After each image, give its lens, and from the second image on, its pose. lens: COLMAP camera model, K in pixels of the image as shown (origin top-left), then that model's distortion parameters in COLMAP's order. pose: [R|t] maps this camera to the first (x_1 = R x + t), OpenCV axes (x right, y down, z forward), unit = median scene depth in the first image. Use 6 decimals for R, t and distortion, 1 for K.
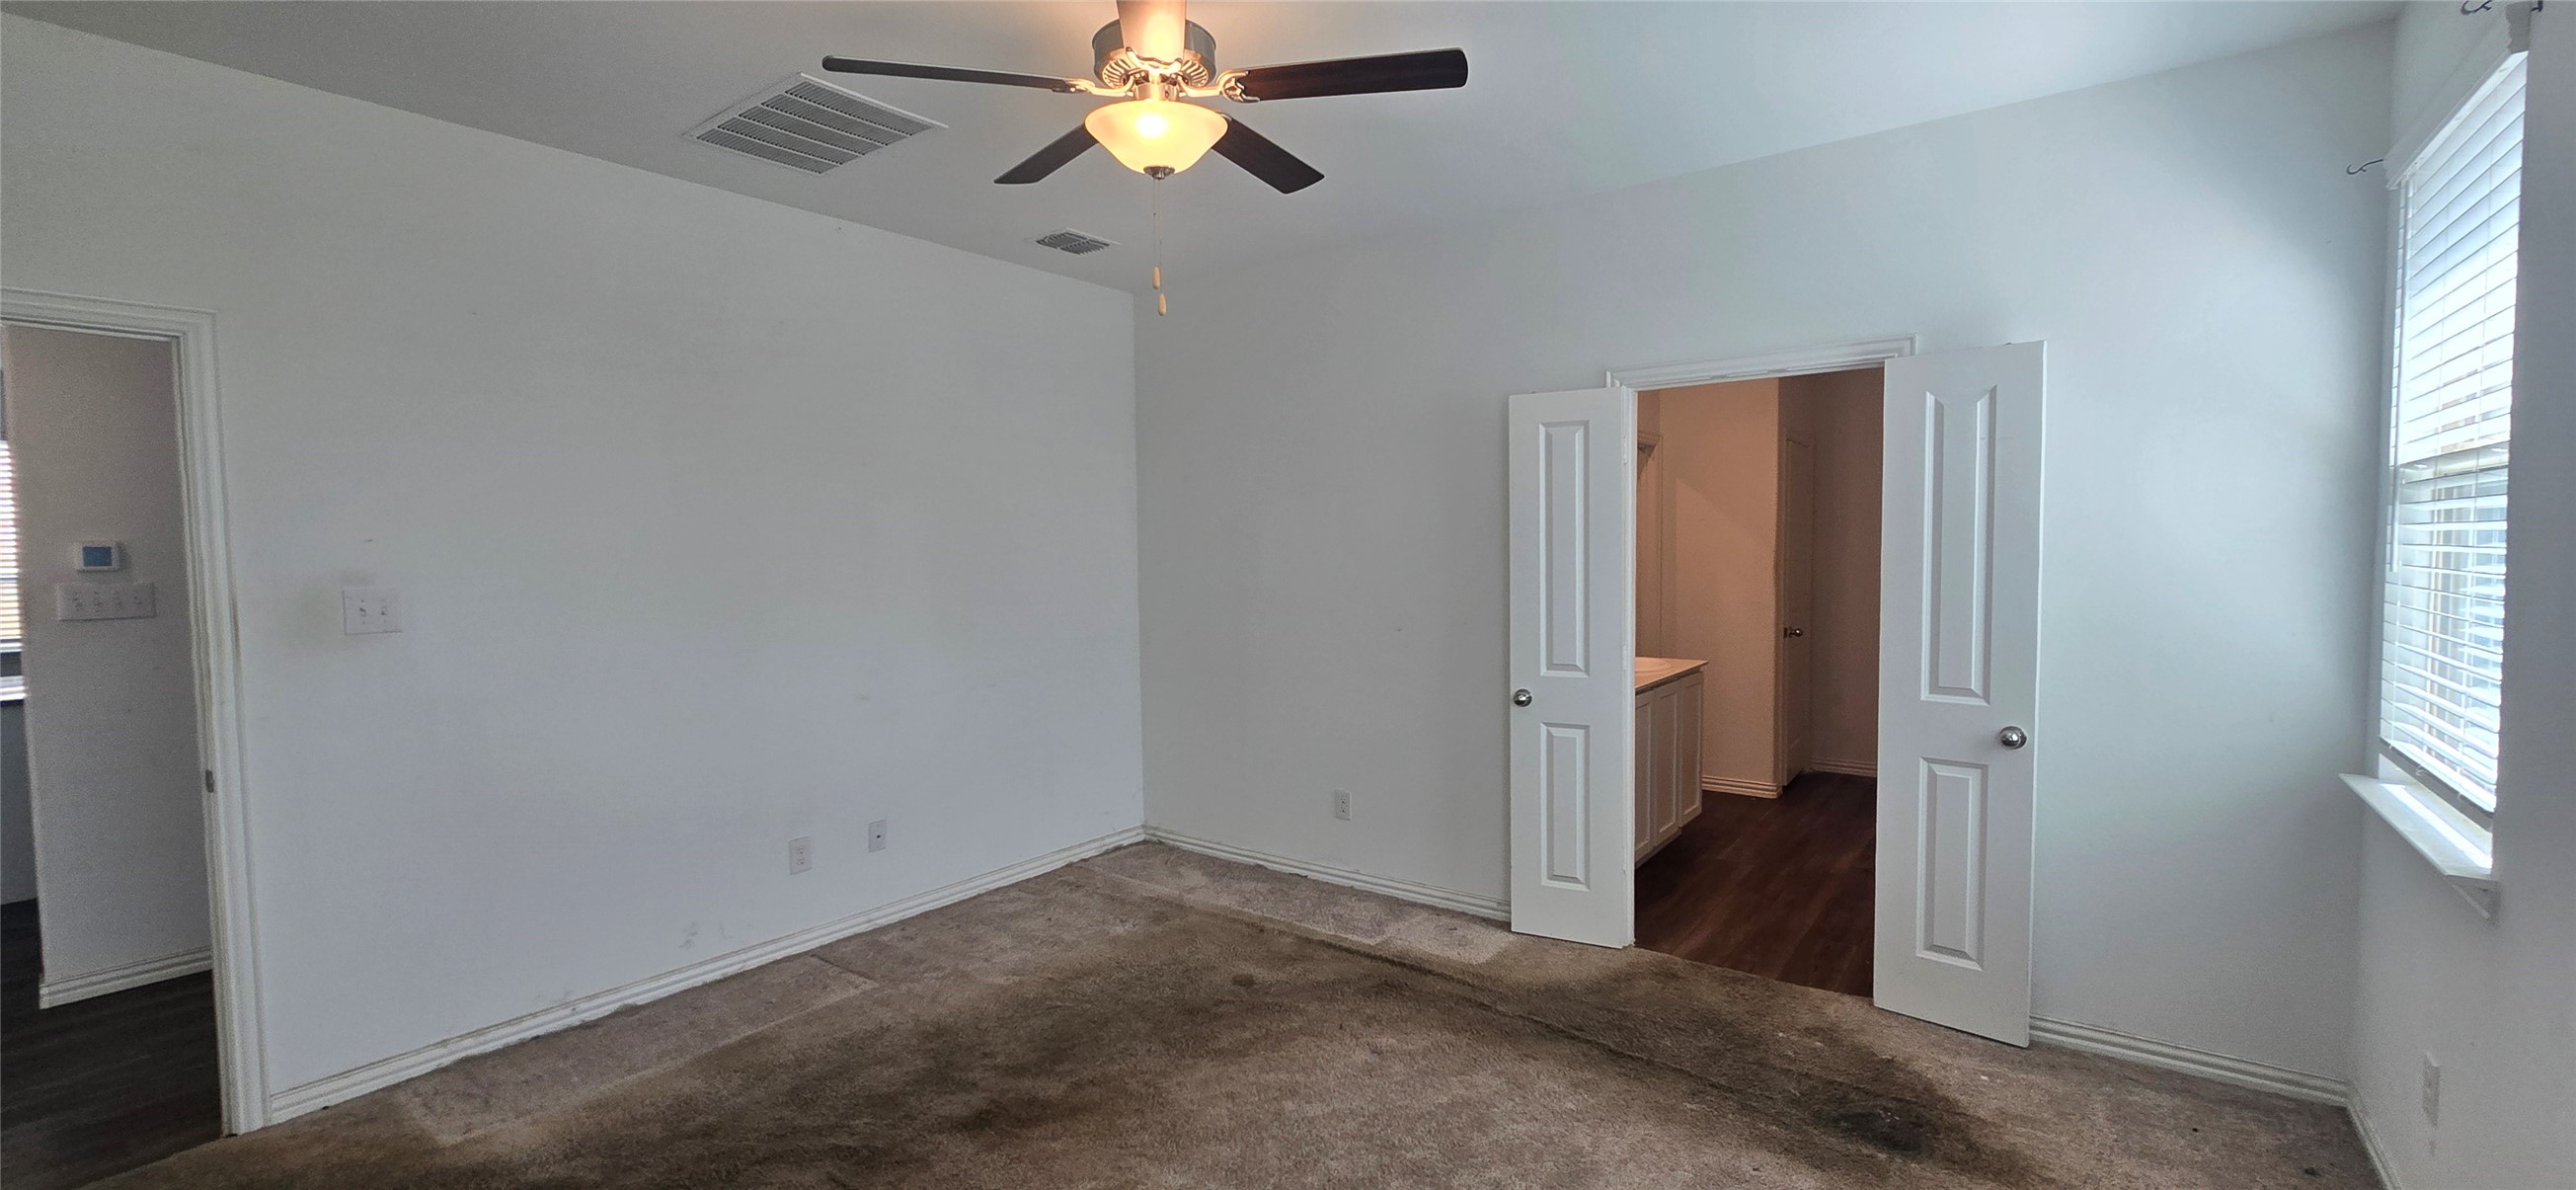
lens RADIAL K [[1050.5, 0, 1289.0], [0, 1050.5, 597.2], [0, 0, 1]] dist [-0.002613, 0.000098]
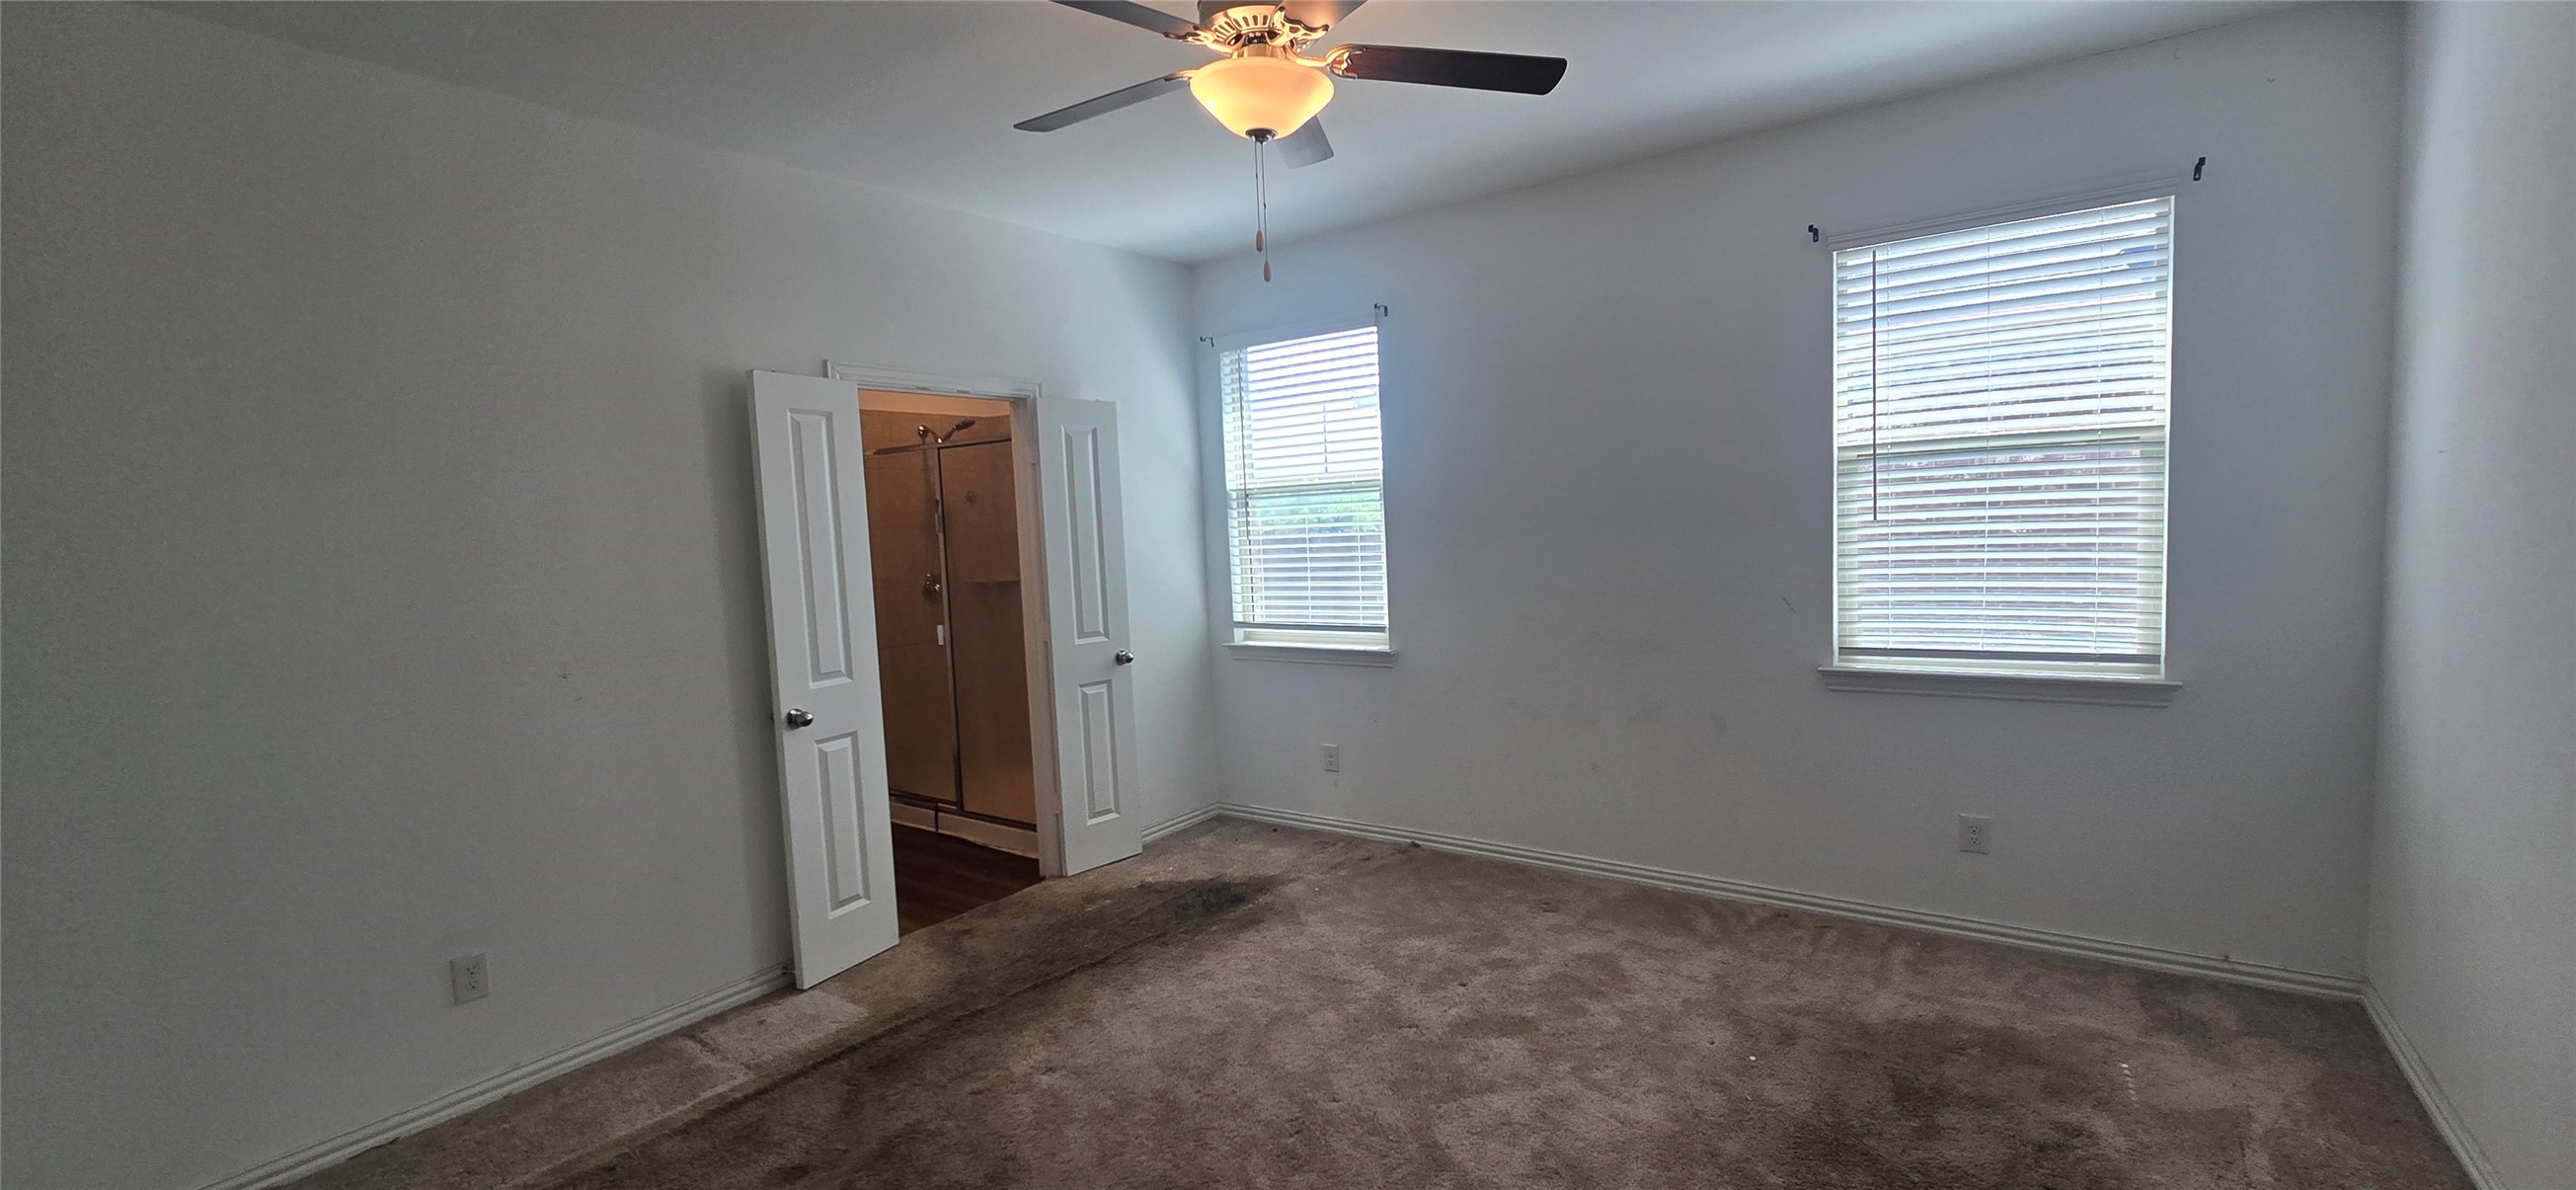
lens RADIAL K [[1050.5, 0, 1282.2], [0, 1050.5, 609.1], [0, 0, 1]] dist [-0.002613, 0.000098]
pose [[-0.017888, -0.070323, 0.997364, -0.705800], [0.095954, 0.992798, 0.071722, -0.020502], [-0.995225, 0.096984, -0.011012, 0.646720]]
